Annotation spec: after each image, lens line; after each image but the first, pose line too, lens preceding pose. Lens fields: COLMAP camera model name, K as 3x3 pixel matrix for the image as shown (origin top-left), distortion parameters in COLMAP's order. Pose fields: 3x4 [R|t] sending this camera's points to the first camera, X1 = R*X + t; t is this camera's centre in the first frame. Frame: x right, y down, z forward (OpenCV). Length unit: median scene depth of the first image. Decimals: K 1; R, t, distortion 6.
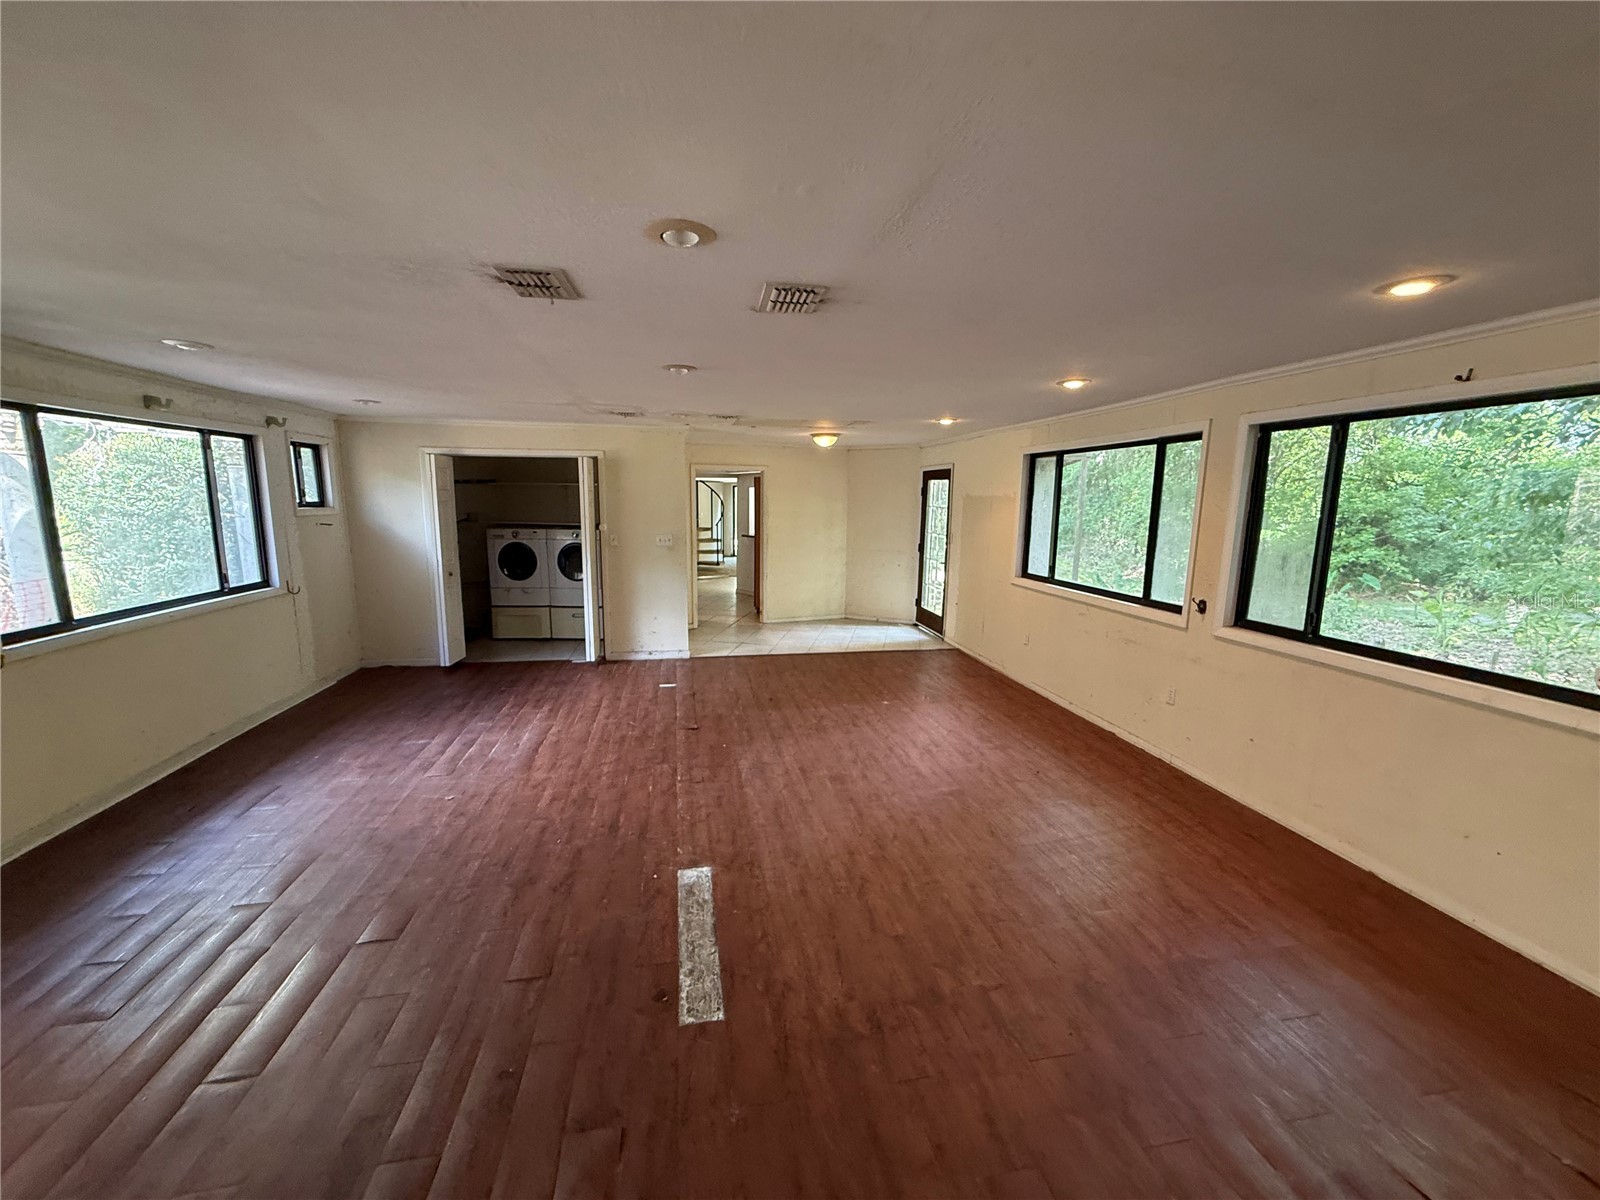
lens RADIAL K [[635.7, 0, 797.6], [0, 635.7, 599.4], [0, 0, 1]] dist [0.001234, 0.000206]
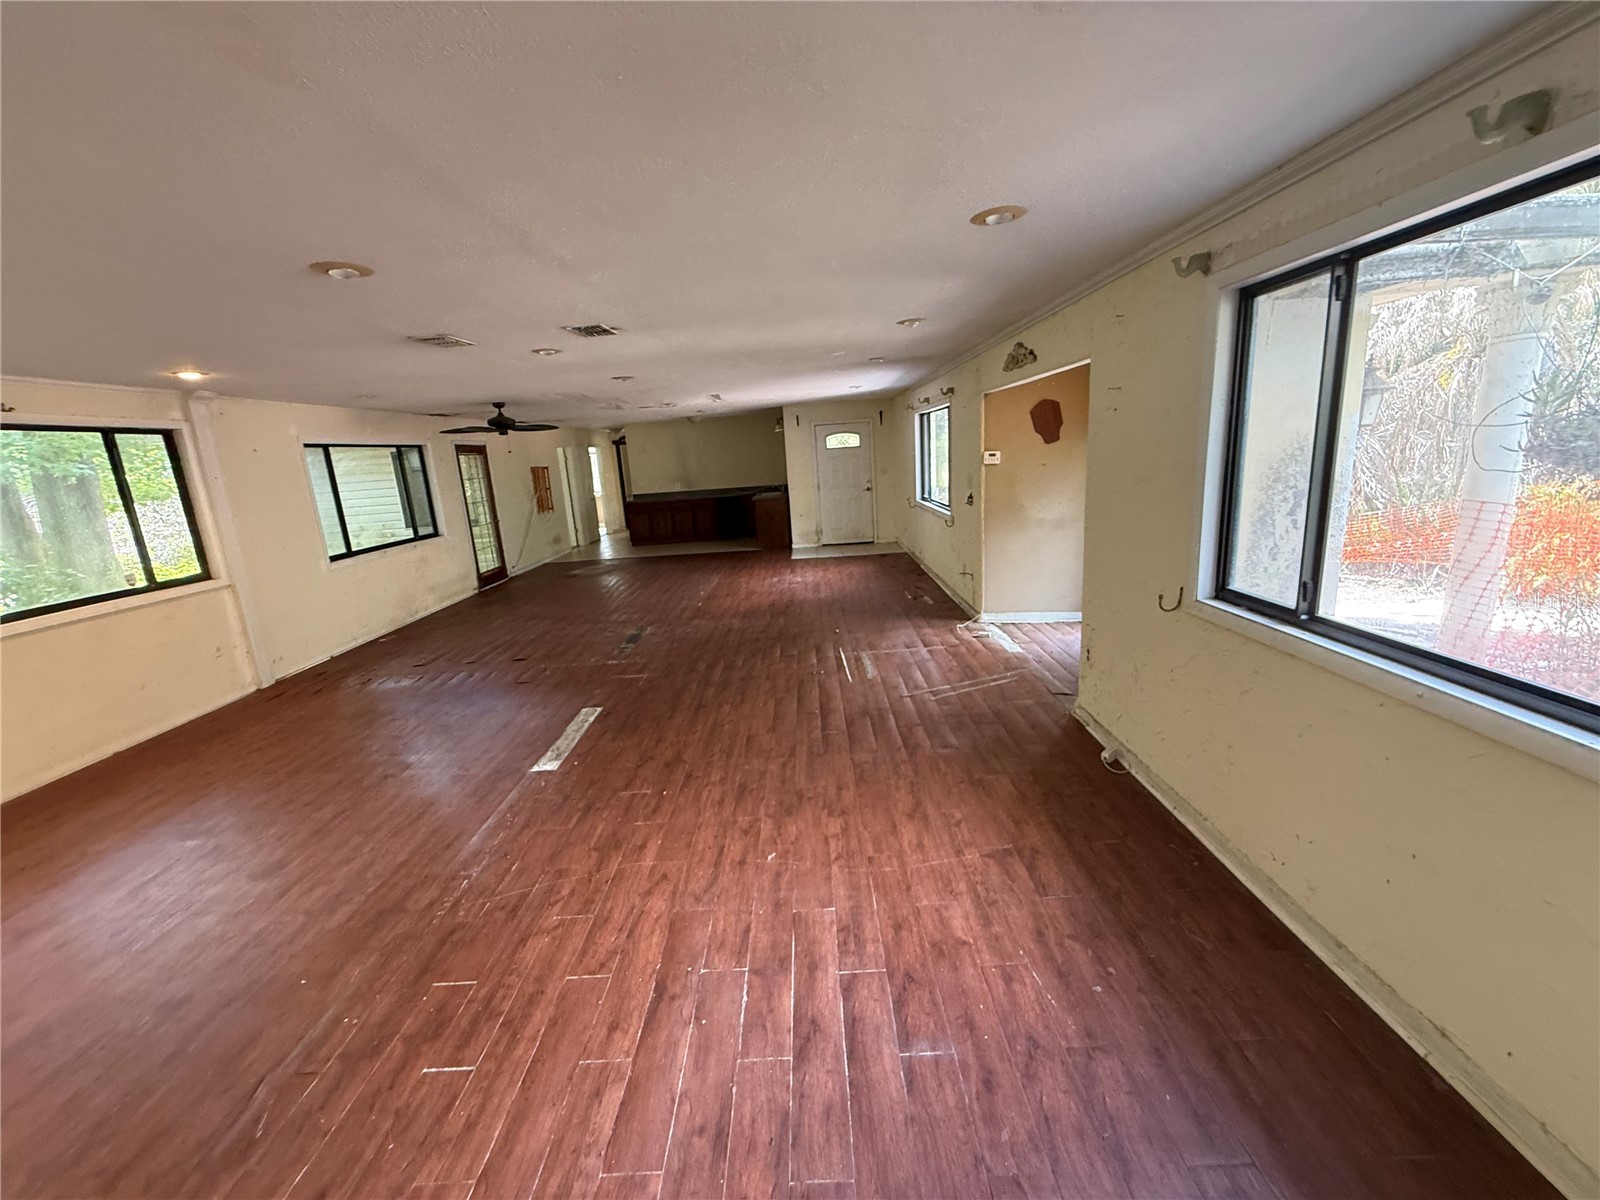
lens RADIAL K [[635.7, 0, 797.6], [0, 635.7, 599.4], [0, 0, 1]] dist [0.001234, 0.000206]
pose [[-0.979941, 0.008938, 0.199086, -0.715900], [0.084723, 0.922906, 0.375589, -0.238412], [-0.180381, 0.384922, -0.905151, 1.525891]]
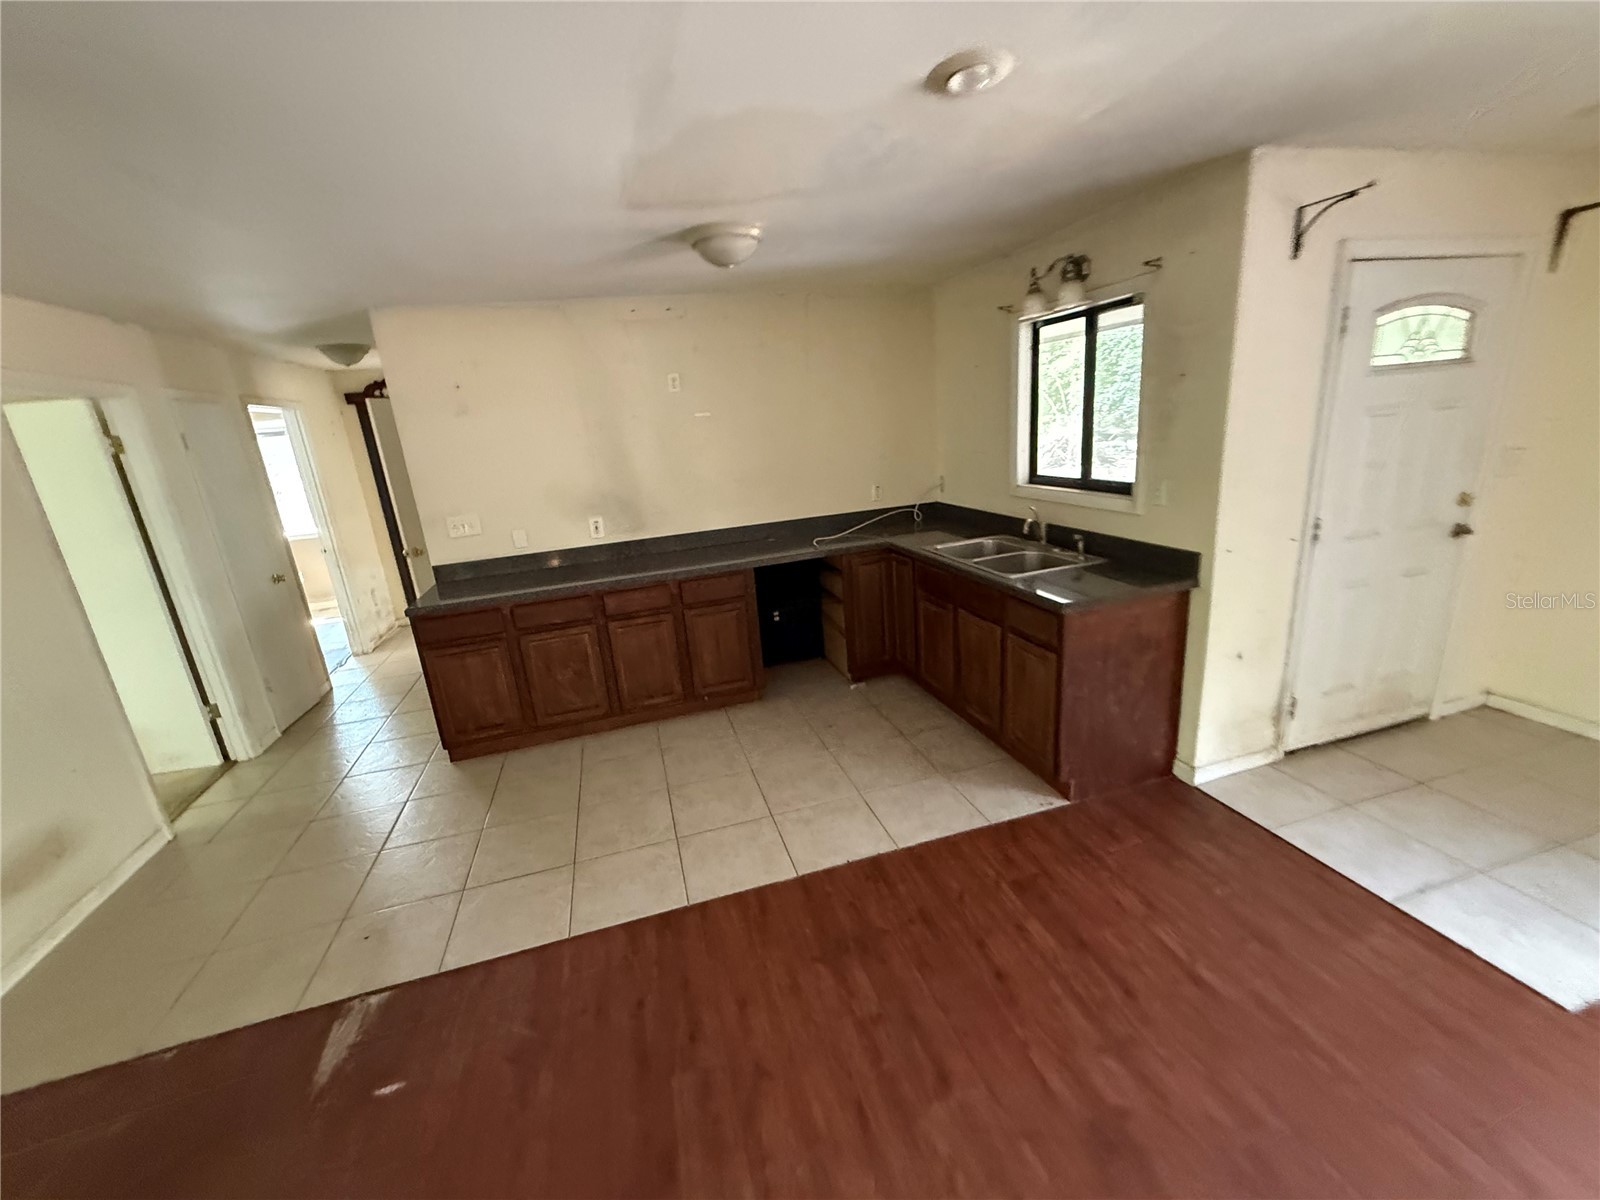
lens RADIAL K [[635.7, 0, 797.6], [0, 635.7, 599.4], [0, 0, 1]] dist [0.001234, 0.000206]
pose [[-0.992216, 0.098090, -0.076724, -0.380828], [0.057191, 0.906206, 0.418952, -0.126772], [0.110623, 0.411302, -0.904761, 0.839663]]
